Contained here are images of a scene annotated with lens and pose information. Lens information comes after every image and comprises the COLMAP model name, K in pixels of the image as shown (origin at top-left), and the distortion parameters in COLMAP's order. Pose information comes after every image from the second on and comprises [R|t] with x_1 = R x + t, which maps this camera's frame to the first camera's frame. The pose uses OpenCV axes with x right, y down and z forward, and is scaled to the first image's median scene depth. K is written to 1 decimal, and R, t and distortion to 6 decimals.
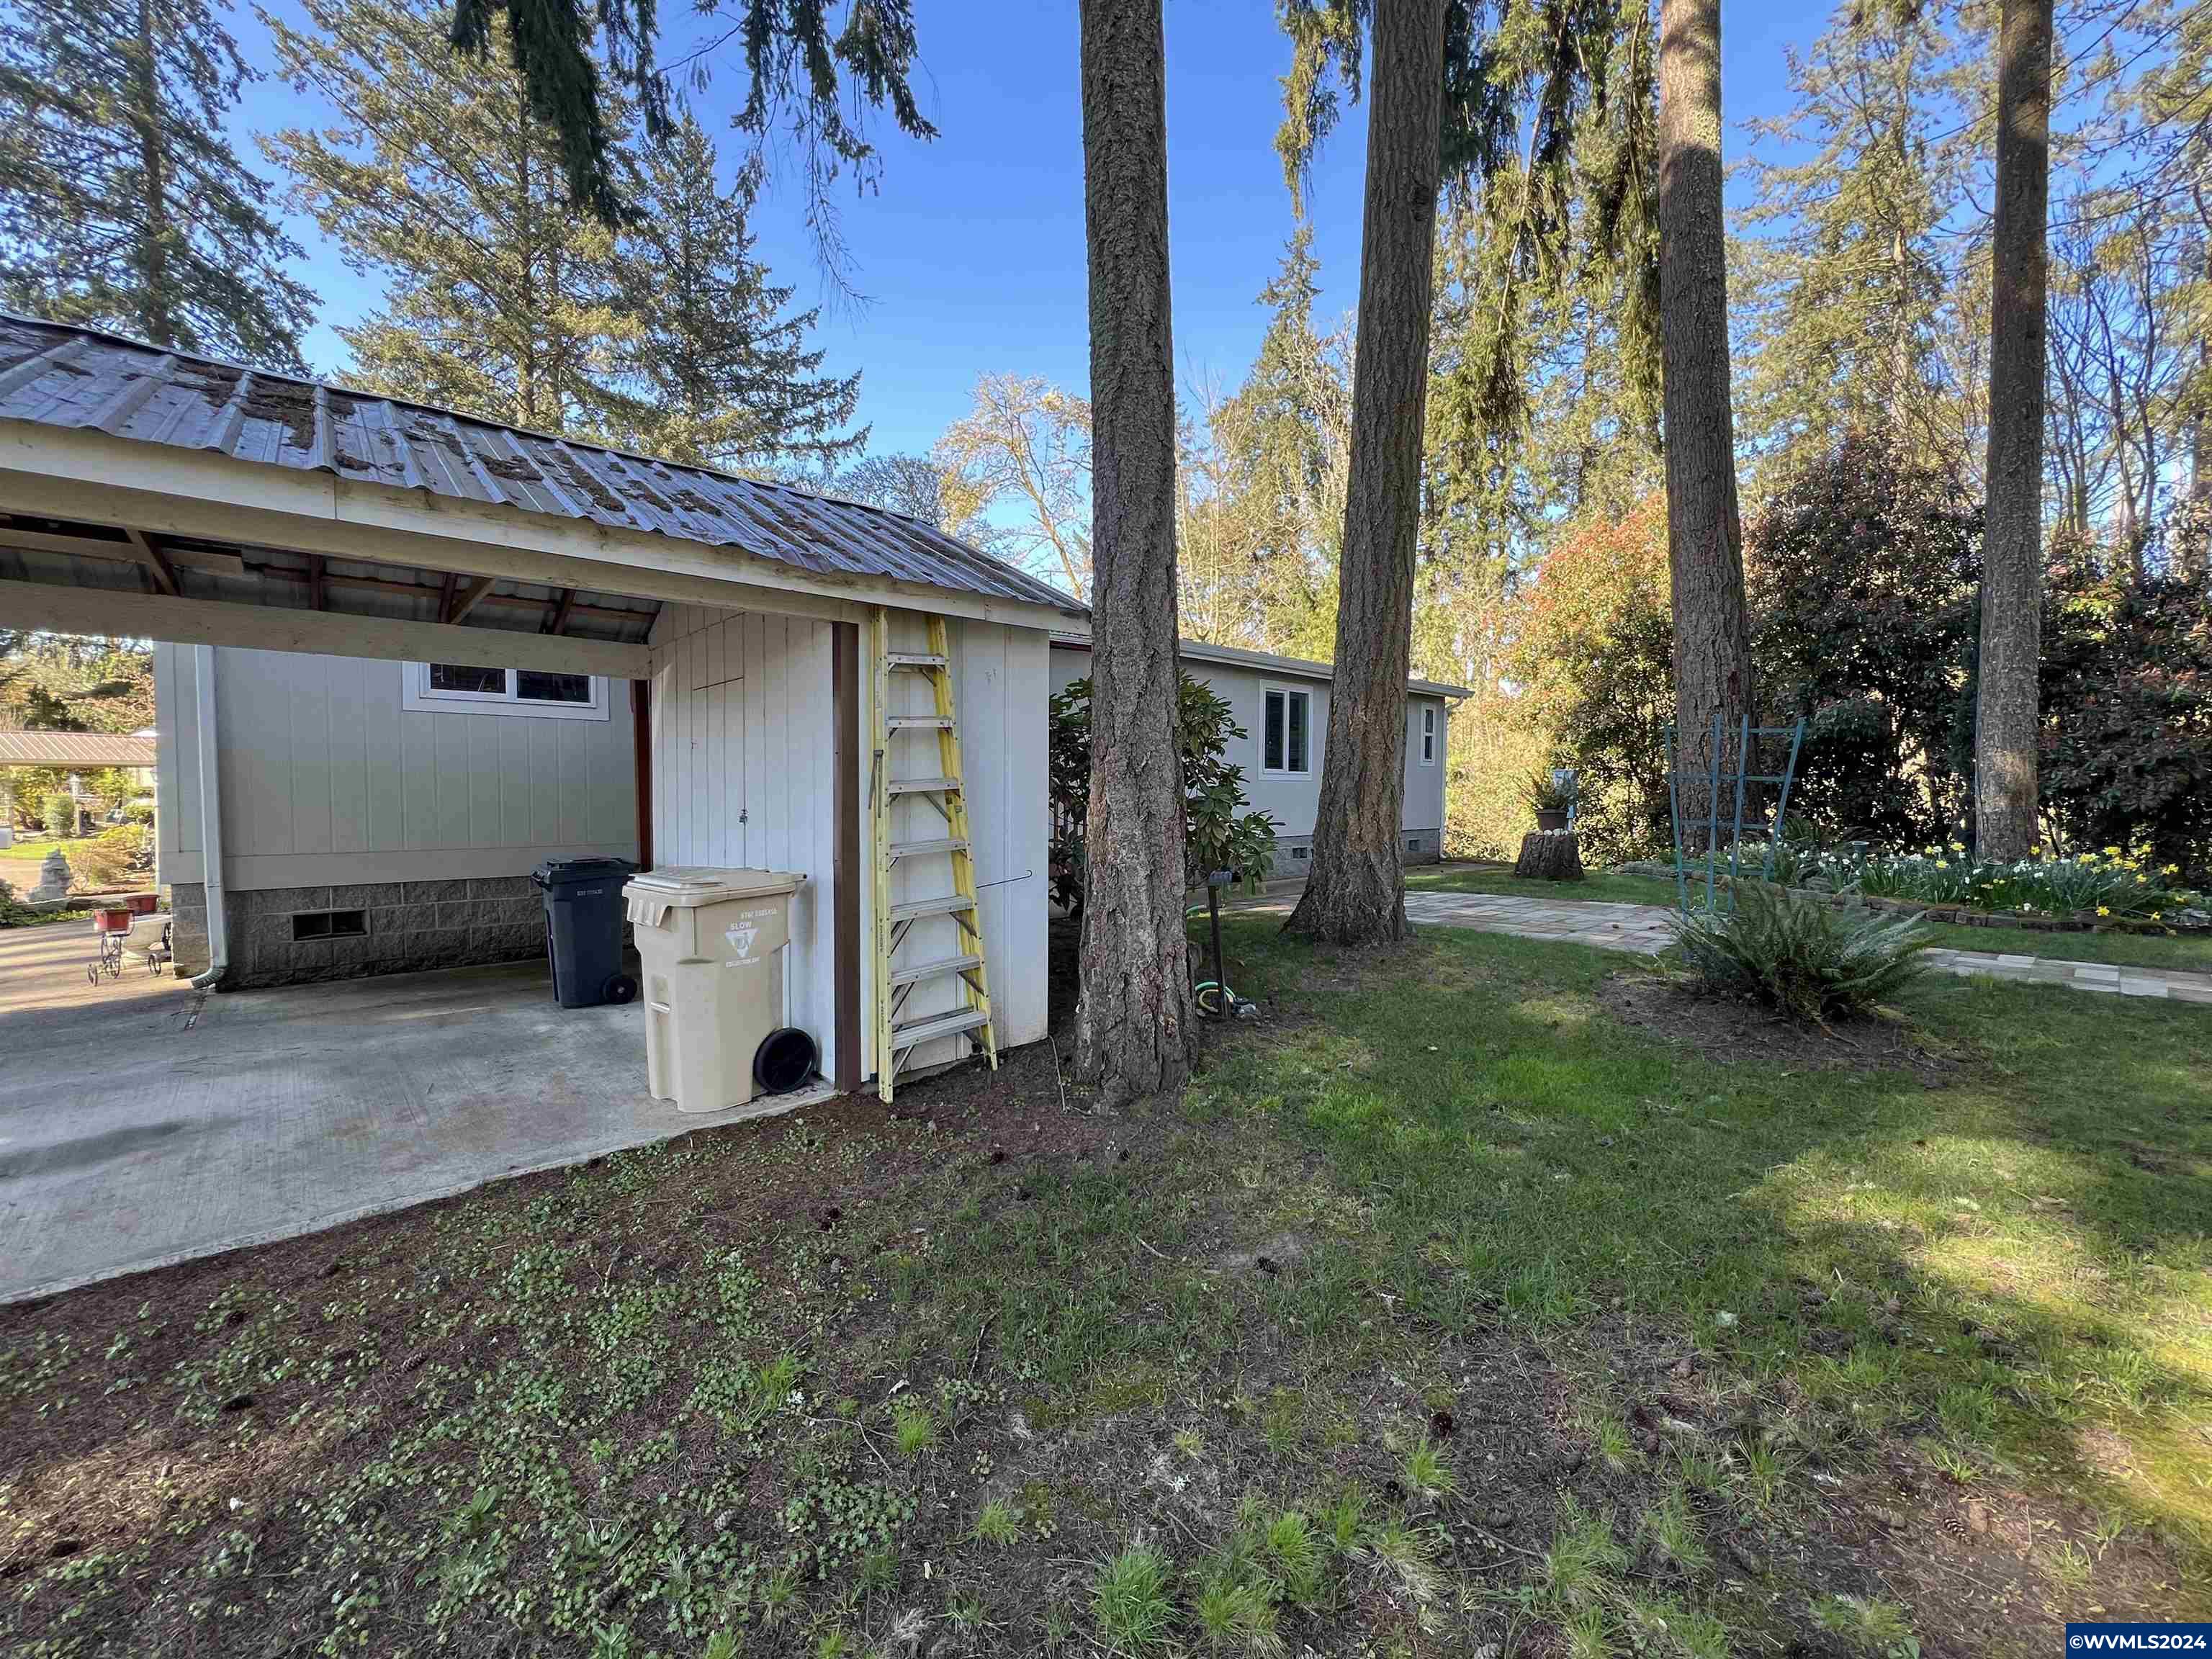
lens RADIAL K [[888.0, 0, 1103.4], [0, 888.0, 826.2], [0, 0, 1]] dist [-0.003024, 0.000894]
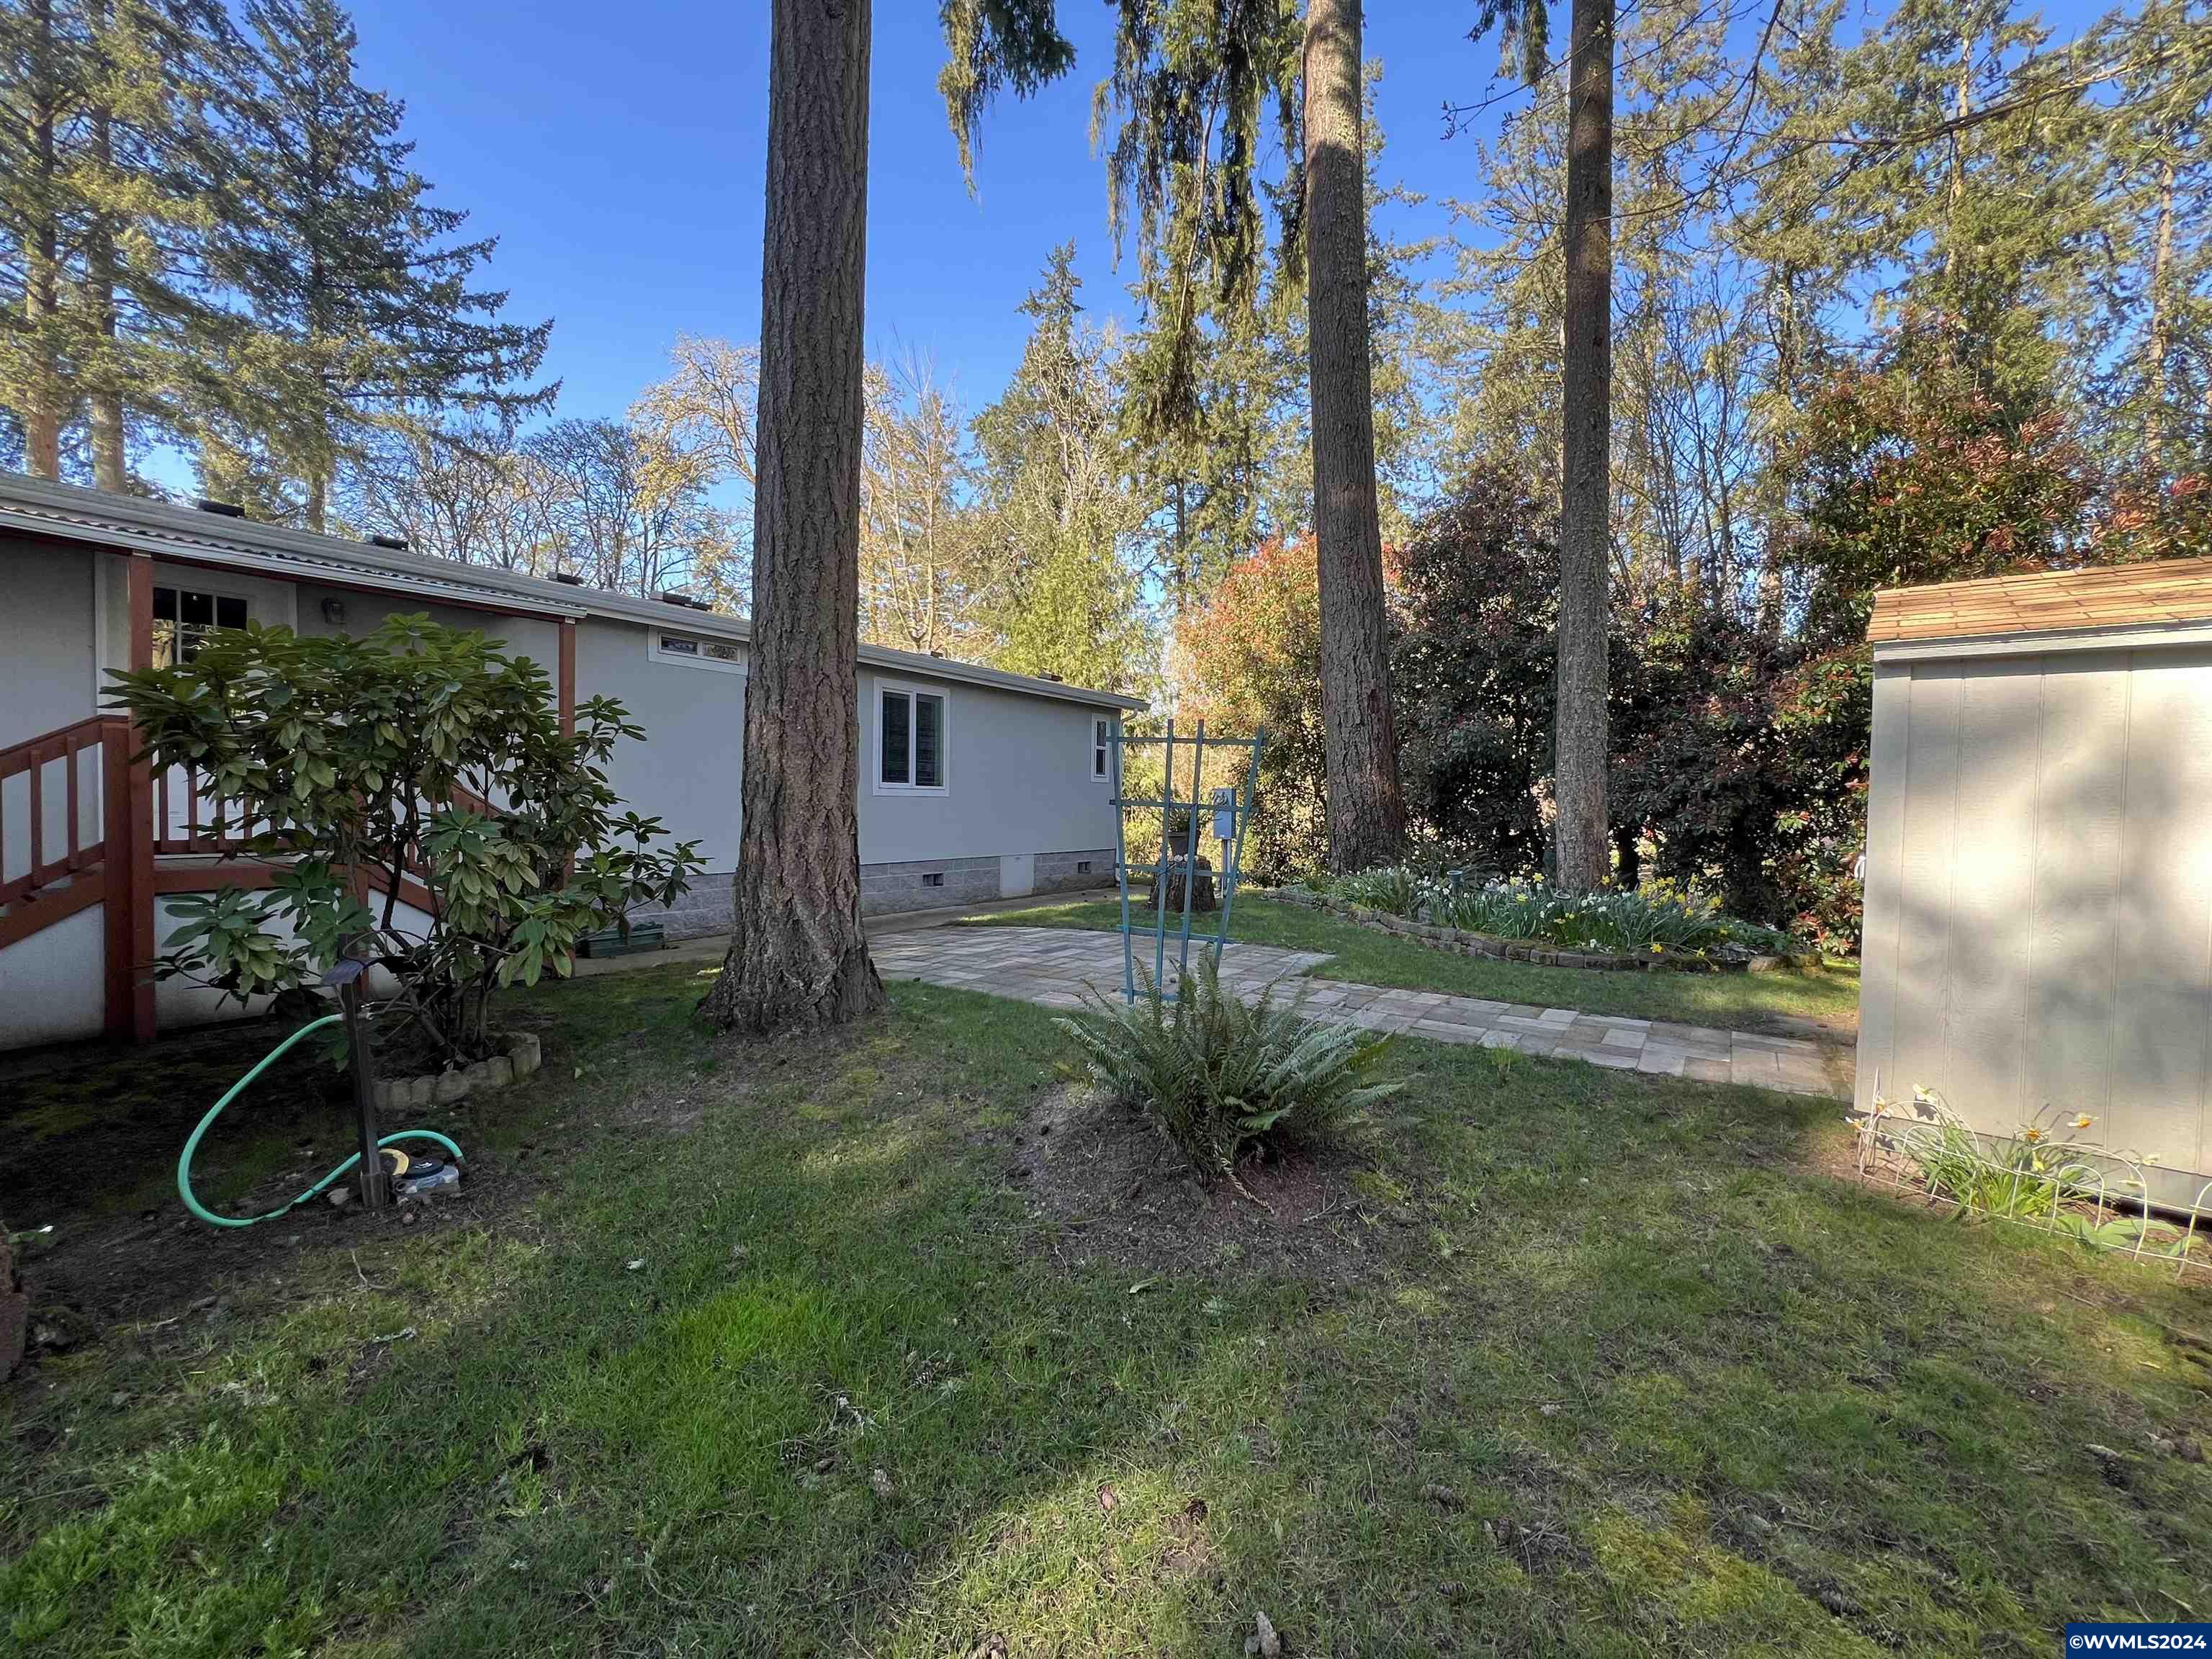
lens RADIAL K [[885.4, 0, 1106.0], [0, 885.4, 829.5], [0, 0, 1]] dist [-0.003755, 0.000493]
pose [[0.972319, 0.003098, 0.233638, 0.059630], [-0.000554, 0.999940, -0.010956, -0.003325], [-0.233658, 0.010523, 0.972262, 0.038973]]
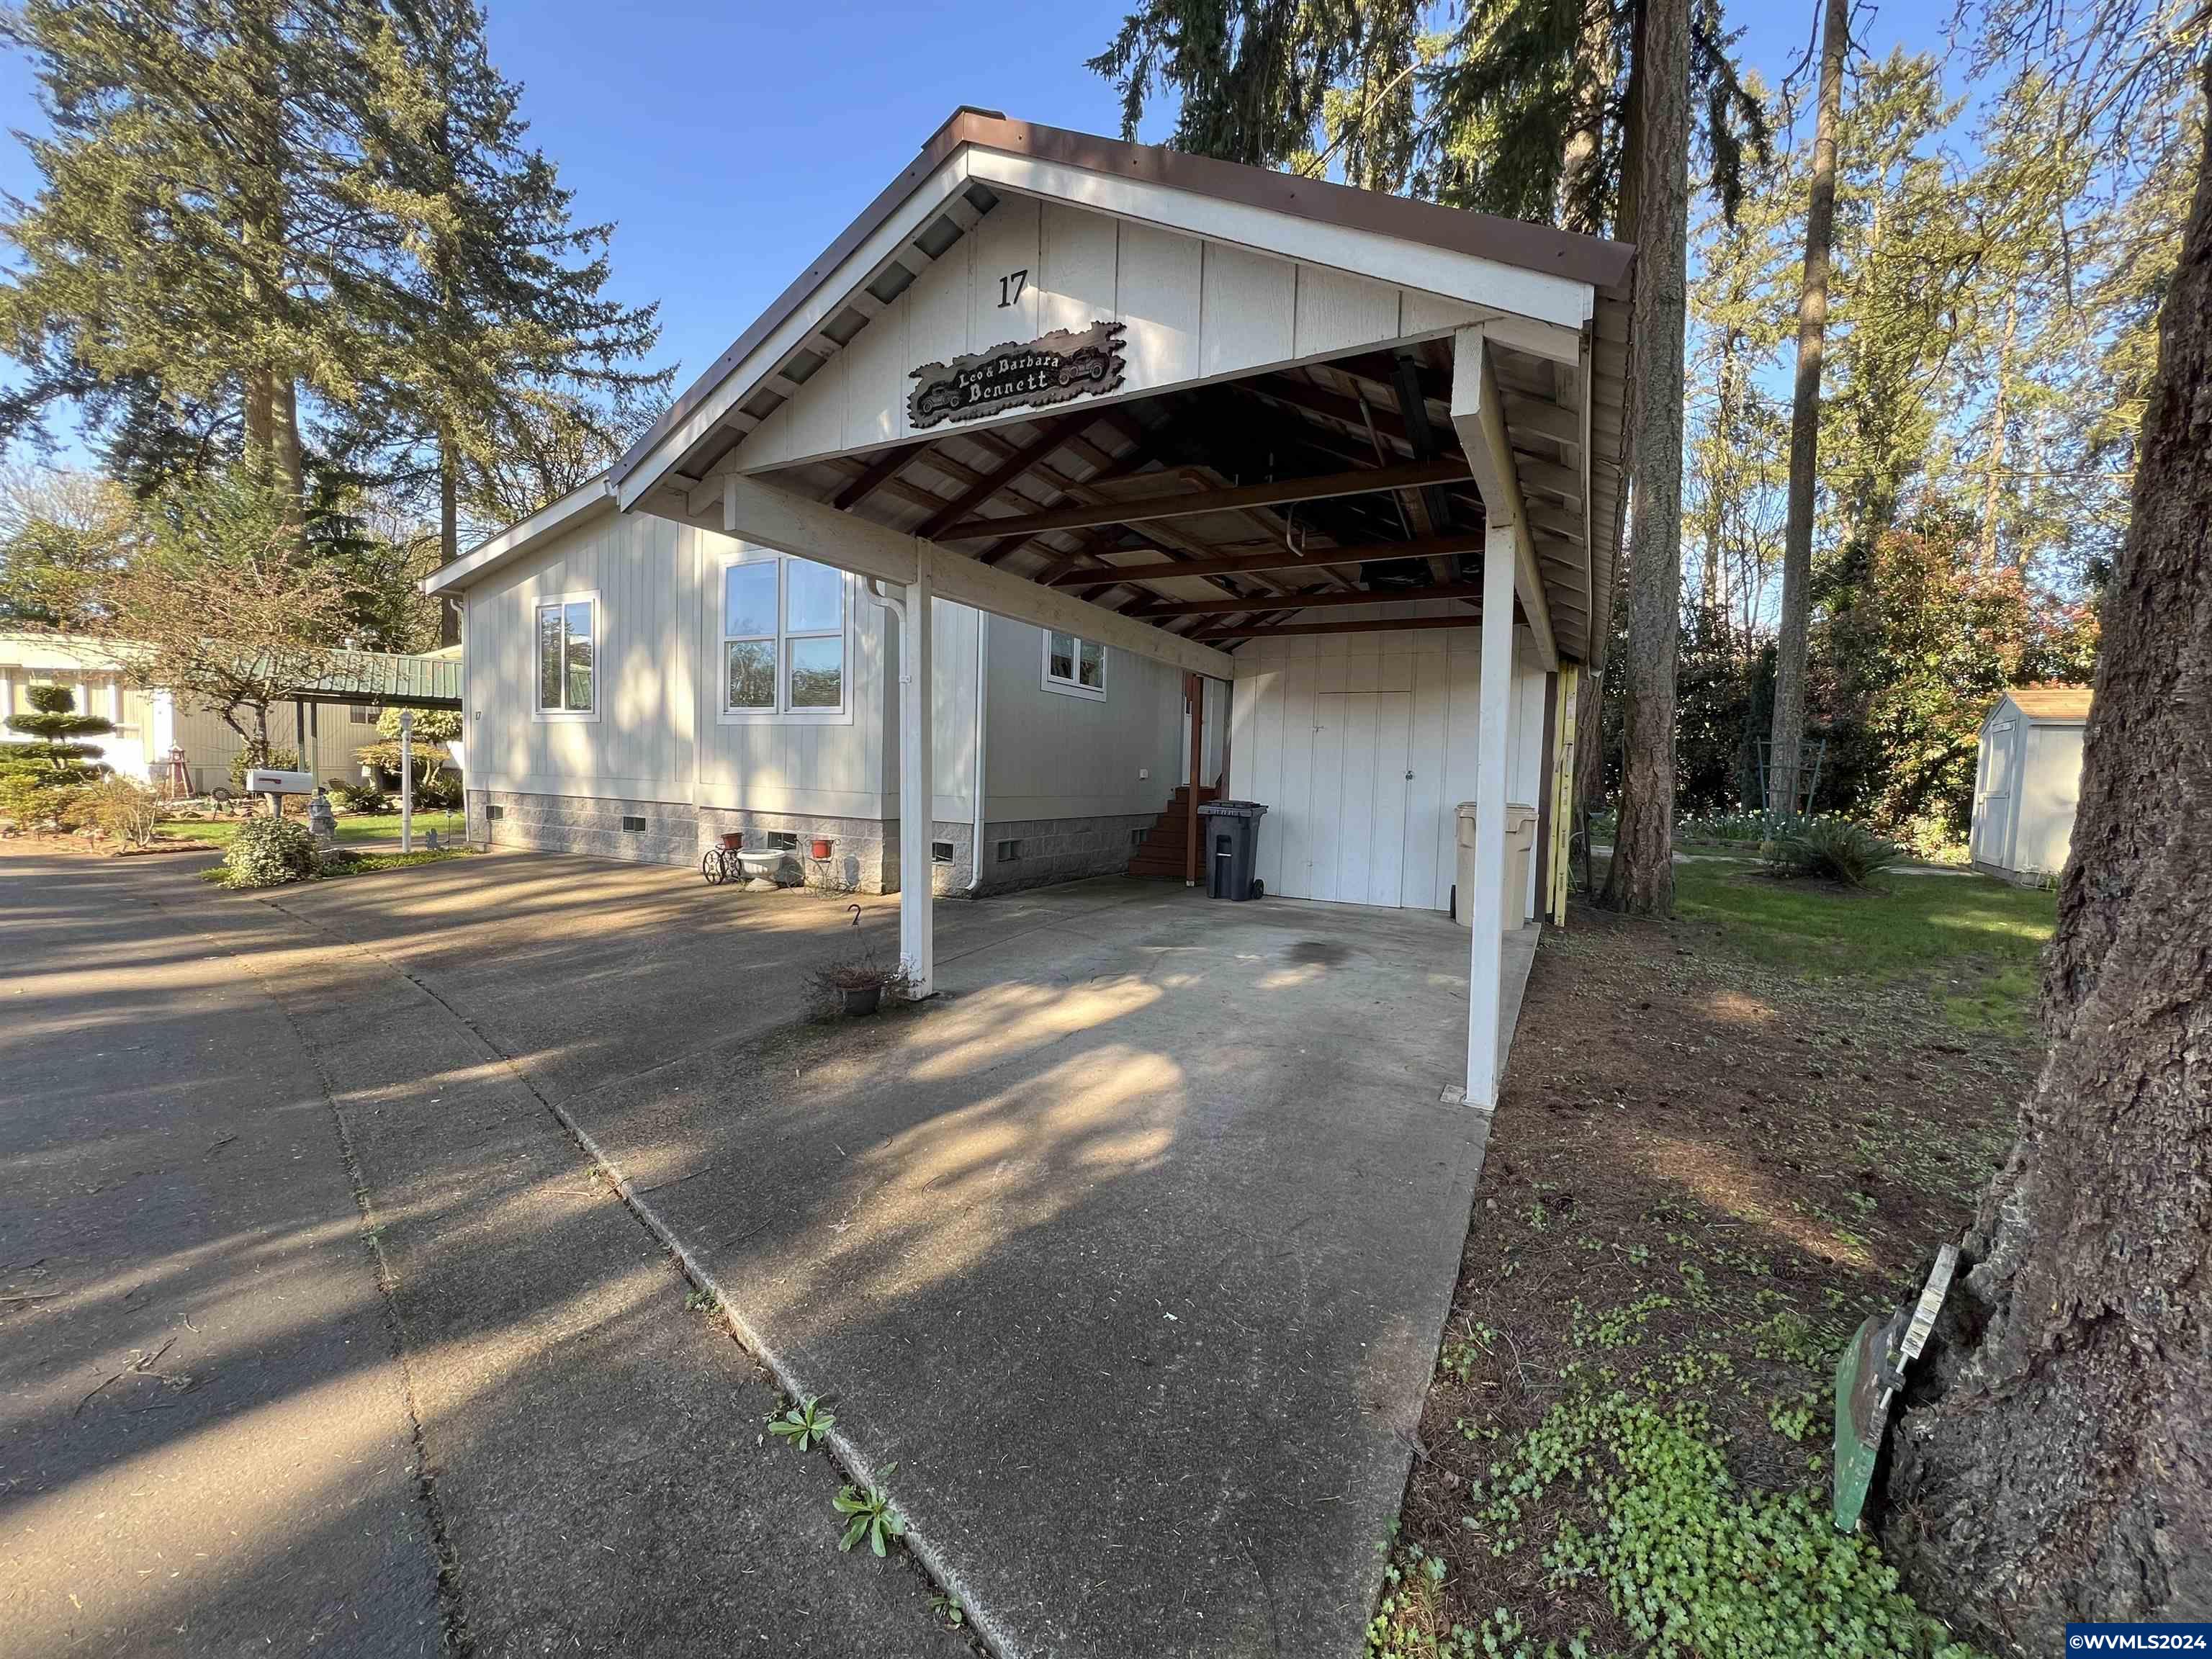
lens RADIAL K [[888.0, 0, 1103.4], [0, 888.0, 826.2], [0, 0, 1]] dist [-0.003024, 0.000894]
pose [[0.940990, 0.004926, 0.338397, -0.163636], [-0.013042, 0.999679, 0.021714, 0.005978], [-0.338182, -0.024846, 0.940753, -0.038791]]
